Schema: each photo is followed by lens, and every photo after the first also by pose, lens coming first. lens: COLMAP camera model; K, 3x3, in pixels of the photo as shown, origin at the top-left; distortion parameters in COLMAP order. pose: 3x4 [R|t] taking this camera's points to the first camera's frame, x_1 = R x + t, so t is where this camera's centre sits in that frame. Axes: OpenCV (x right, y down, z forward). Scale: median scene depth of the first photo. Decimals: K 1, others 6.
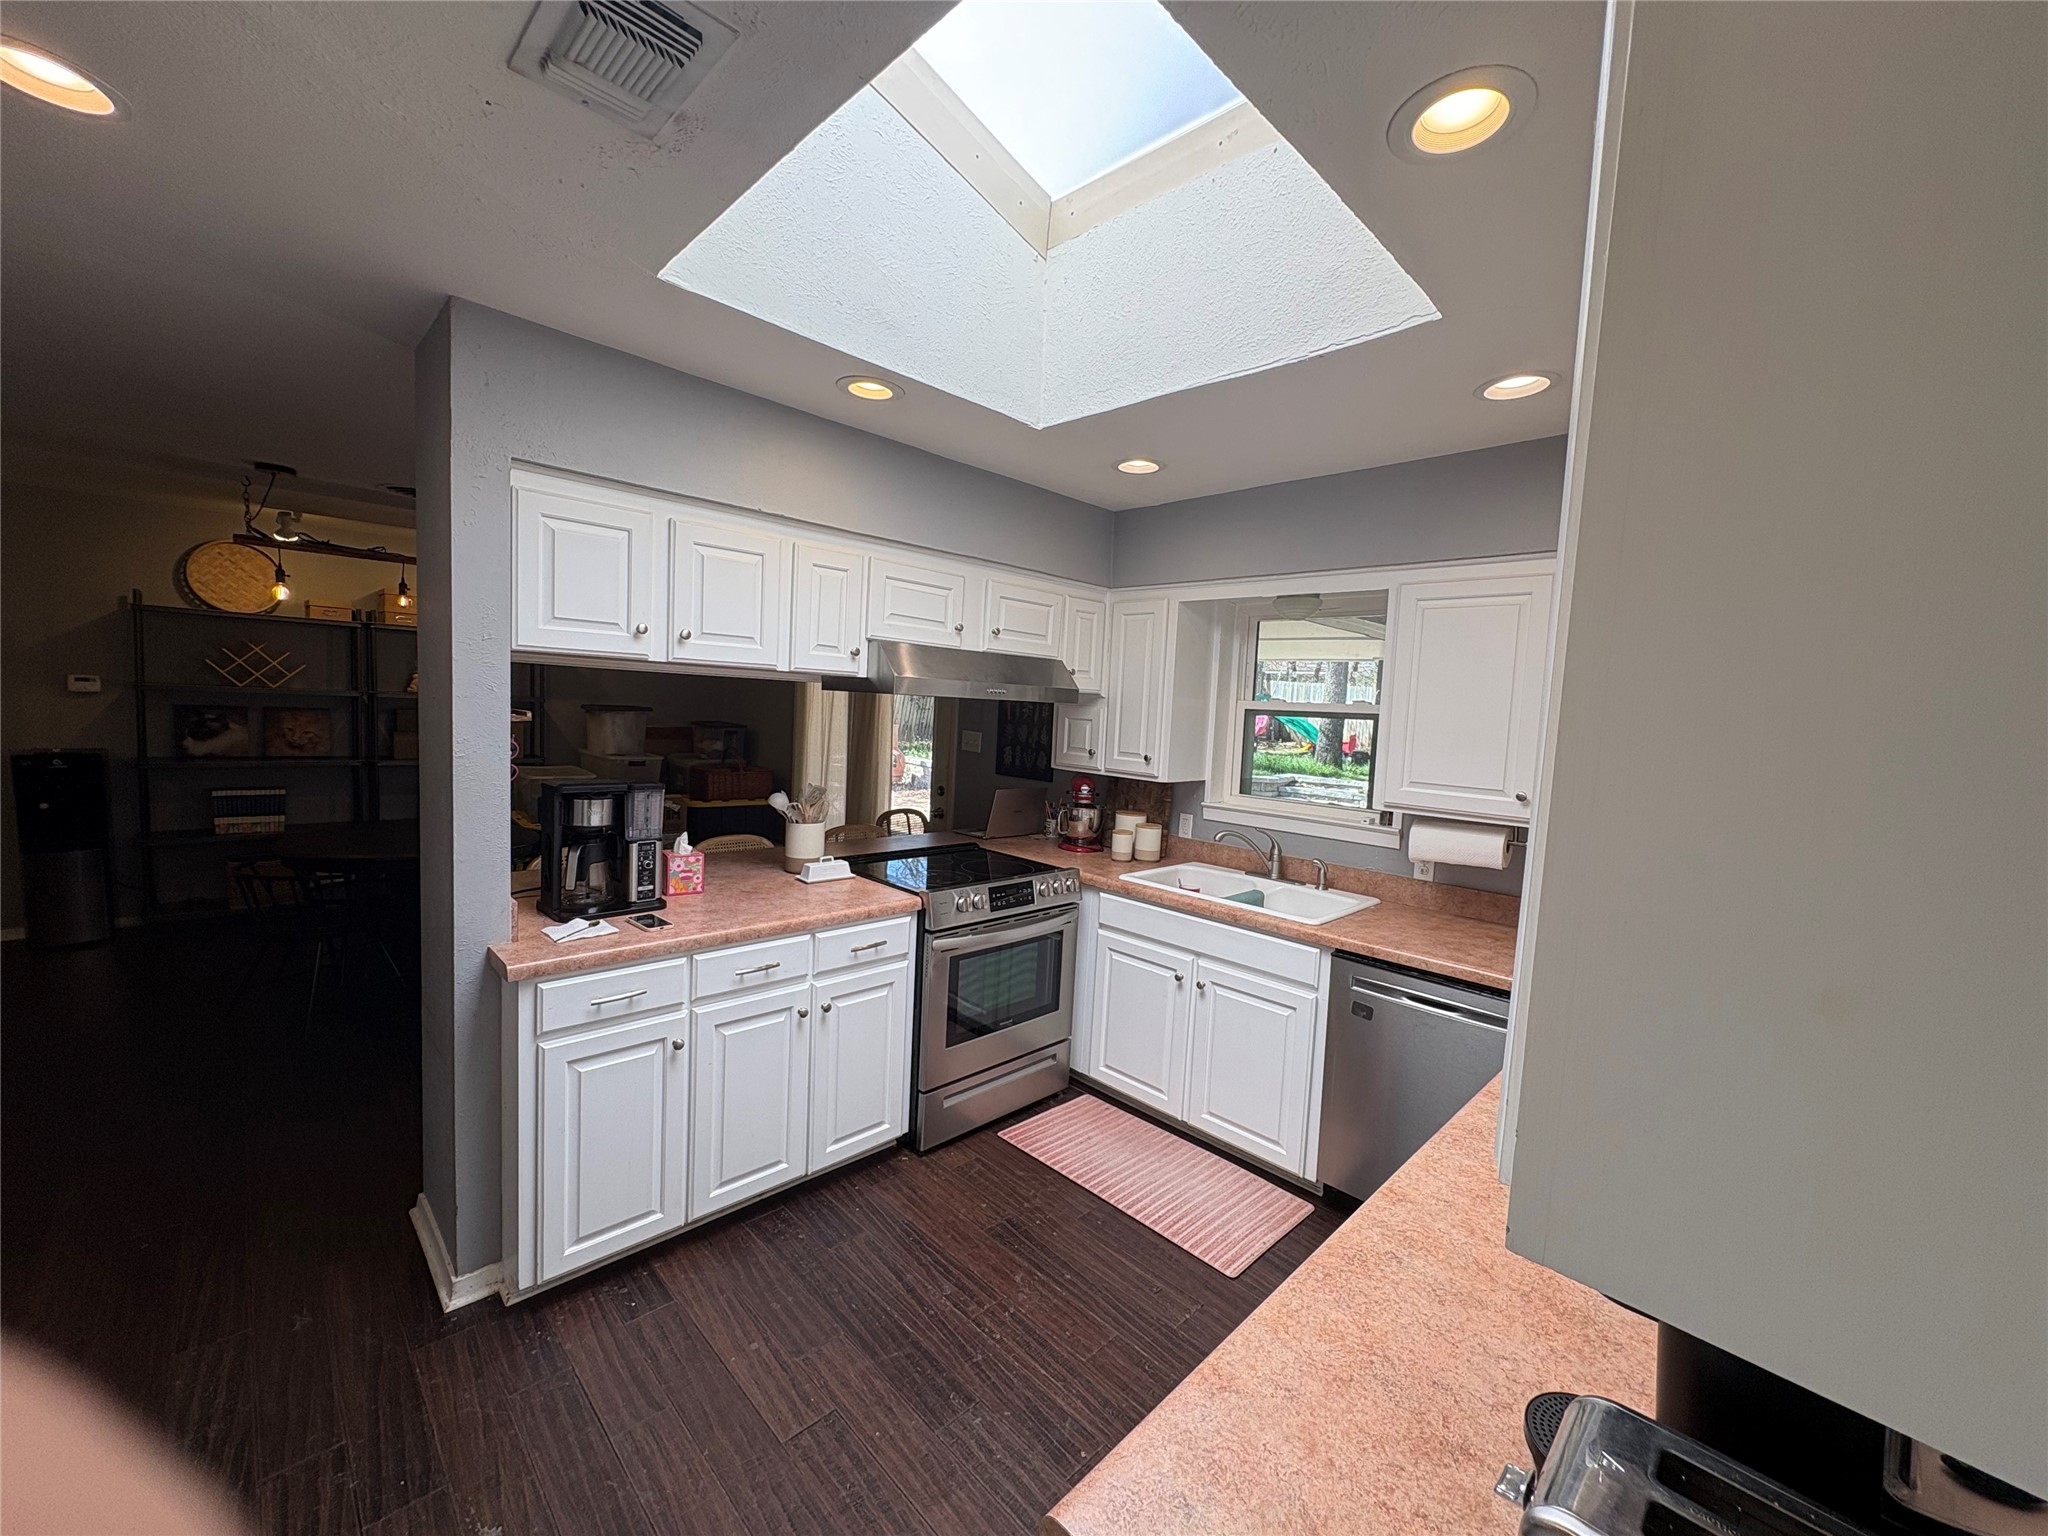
lens RADIAL K [[813.2, 0, 1028.9], [0, 813.2, 763.0], [0, 0, 1]] dist [-0.000324, 0.000106]
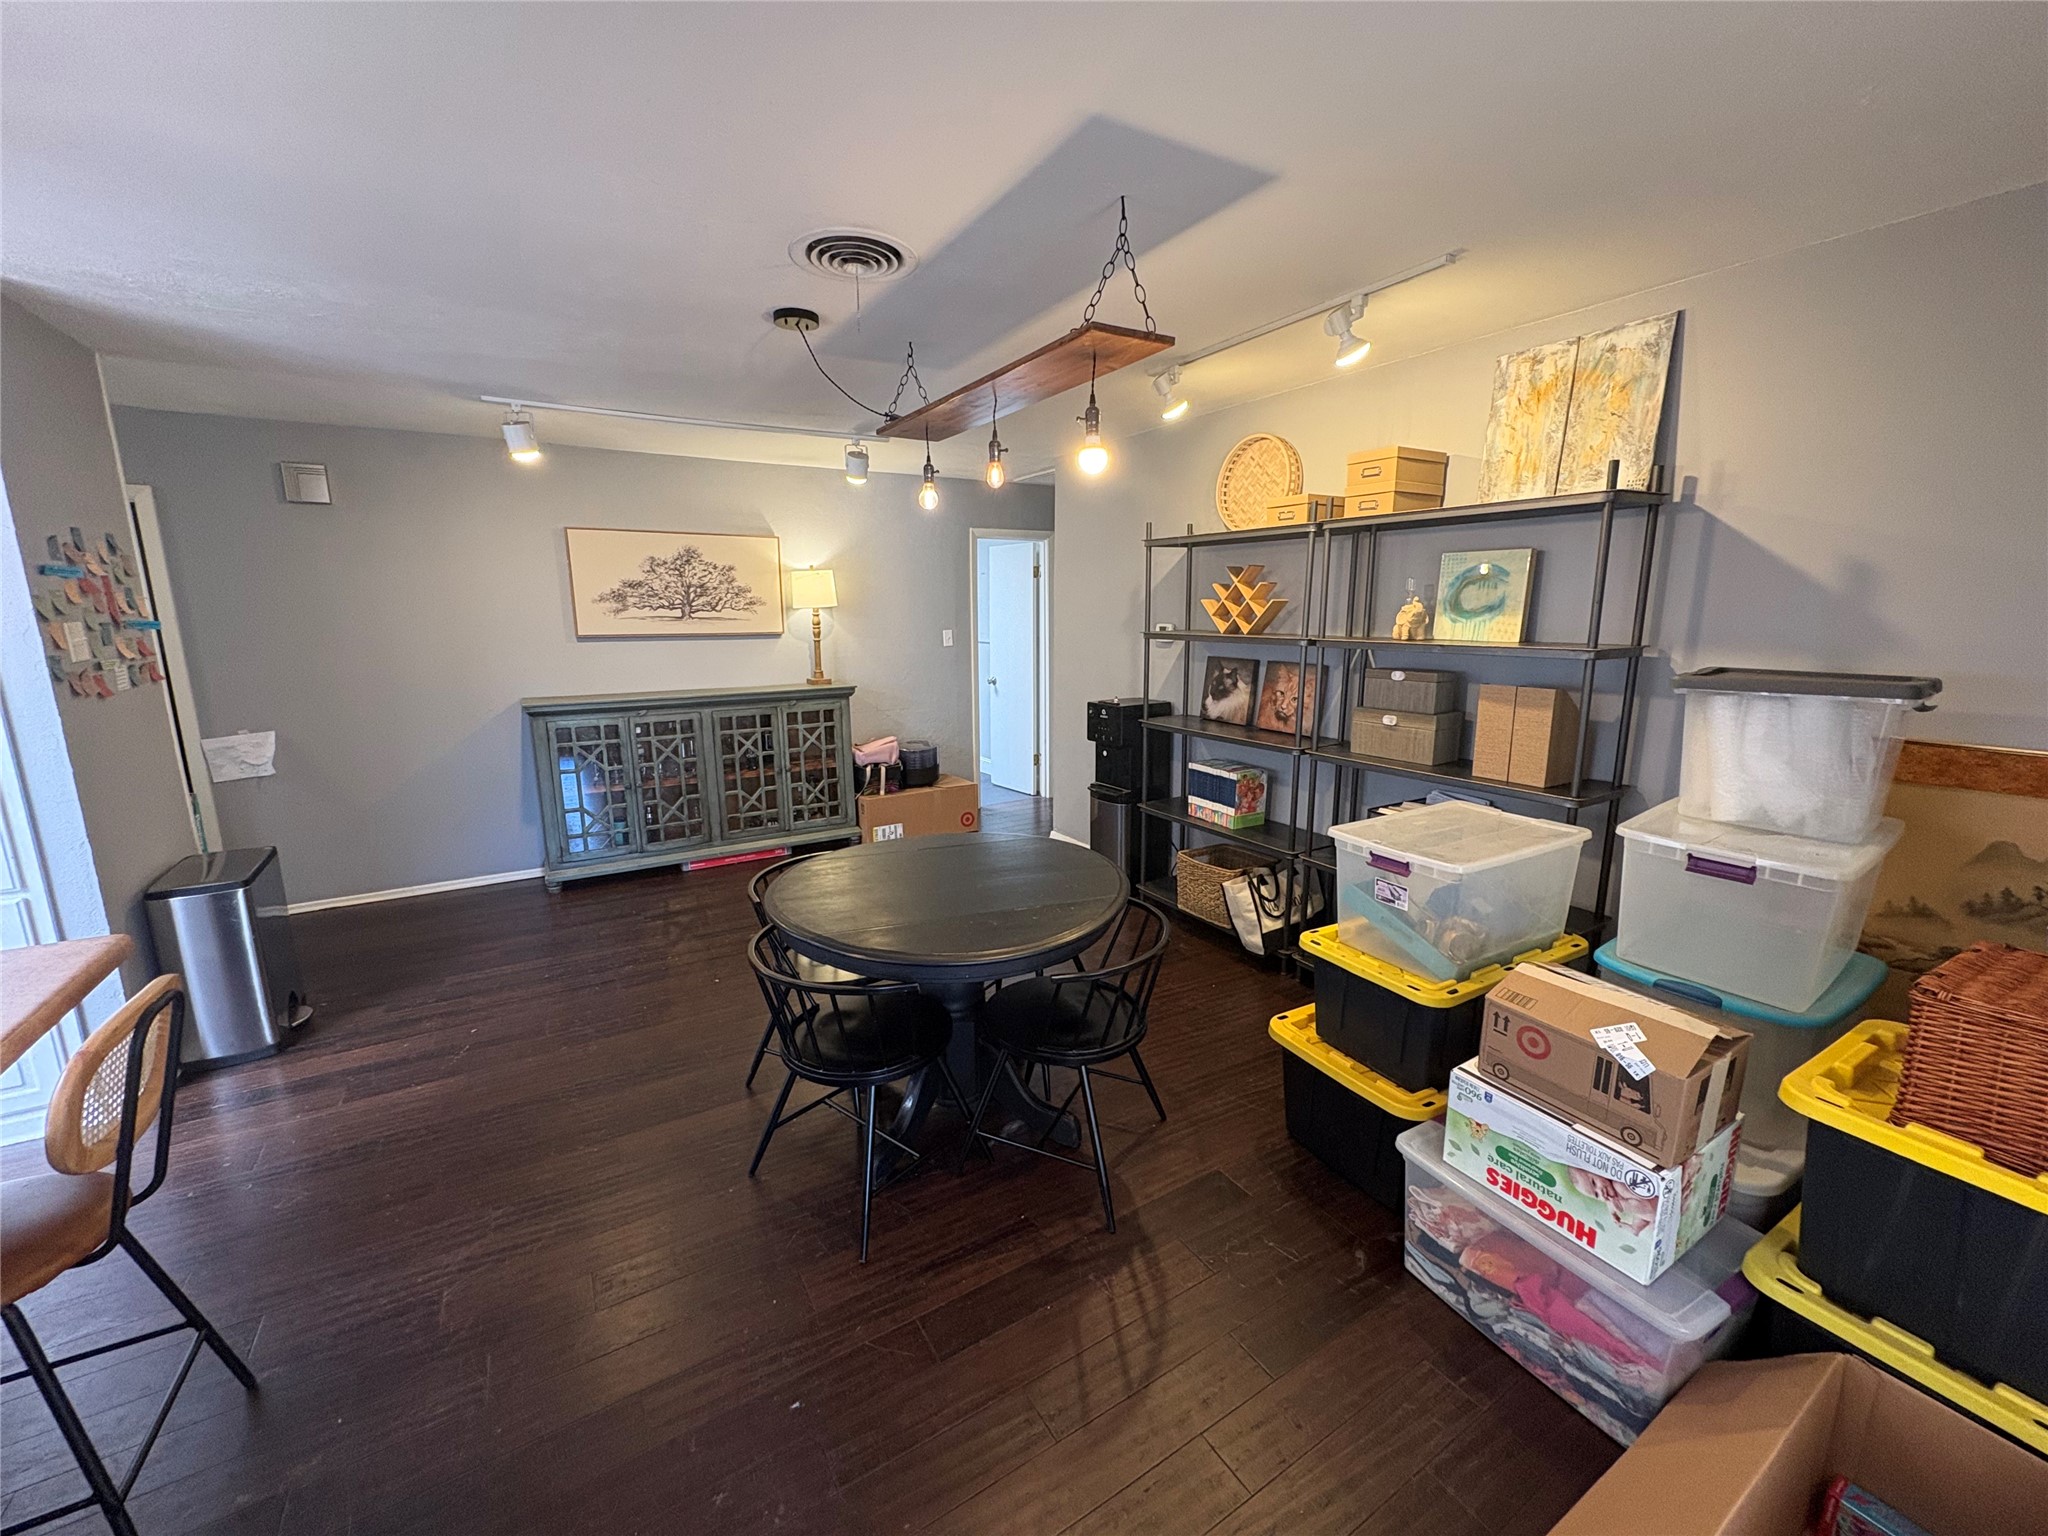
lens RADIAL K [[813.2, 0, 1028.9], [0, 813.2, 763.0], [0, 0, 1]] dist [-0.000324, 0.000106]
pose [[-0.227493, 0.136863, -0.964114, -0.171300], [-0.081997, 0.983865, 0.159015, -0.079975], [0.970321, 0.115229, -0.212600, 0.990756]]
